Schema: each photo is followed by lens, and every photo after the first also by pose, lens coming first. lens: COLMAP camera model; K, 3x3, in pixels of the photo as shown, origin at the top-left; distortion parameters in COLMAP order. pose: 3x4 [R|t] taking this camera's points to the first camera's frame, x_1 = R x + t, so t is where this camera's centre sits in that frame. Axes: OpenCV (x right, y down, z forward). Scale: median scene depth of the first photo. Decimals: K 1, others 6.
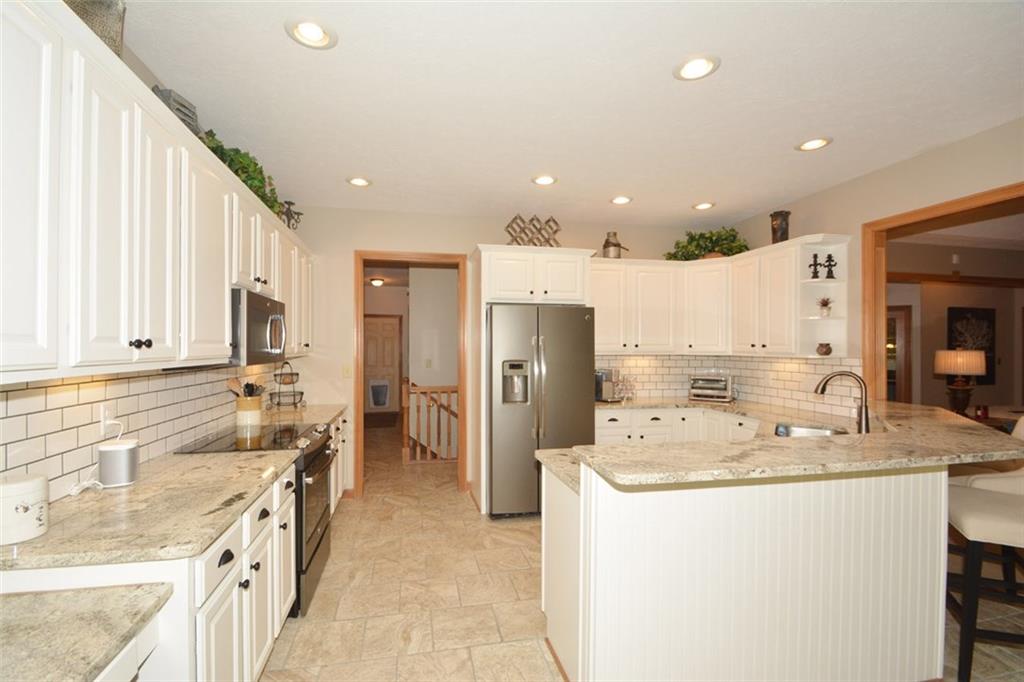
lens RADIAL K [[450.6, 0, 496.1], [0, 450.6, 346.3], [0, 0, 1]] dist [0.017731, -0.018425]
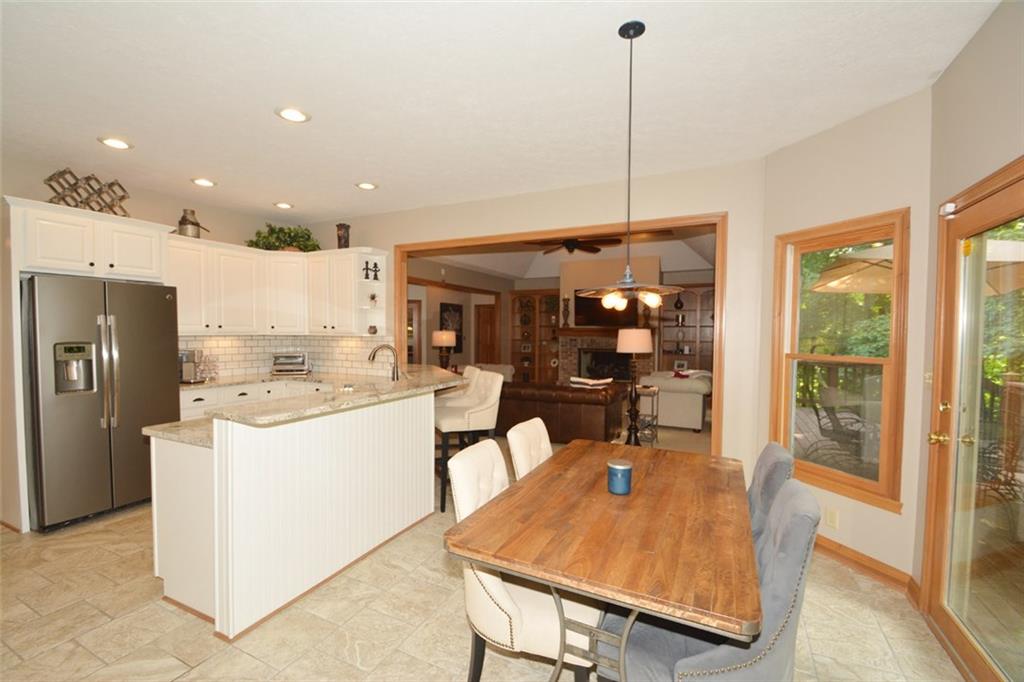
lens RADIAL K [[450.6, 0, 496.1], [0, 450.6, 346.3], [0, 0, 1]] dist [0.017731, -0.018425]
pose [[0.616887, -0.026826, 0.786594, -0.125548], [-0.005114, 0.999261, 0.038090, 0.001283], [-0.787035, -0.027520, 0.616294, -0.147526]]
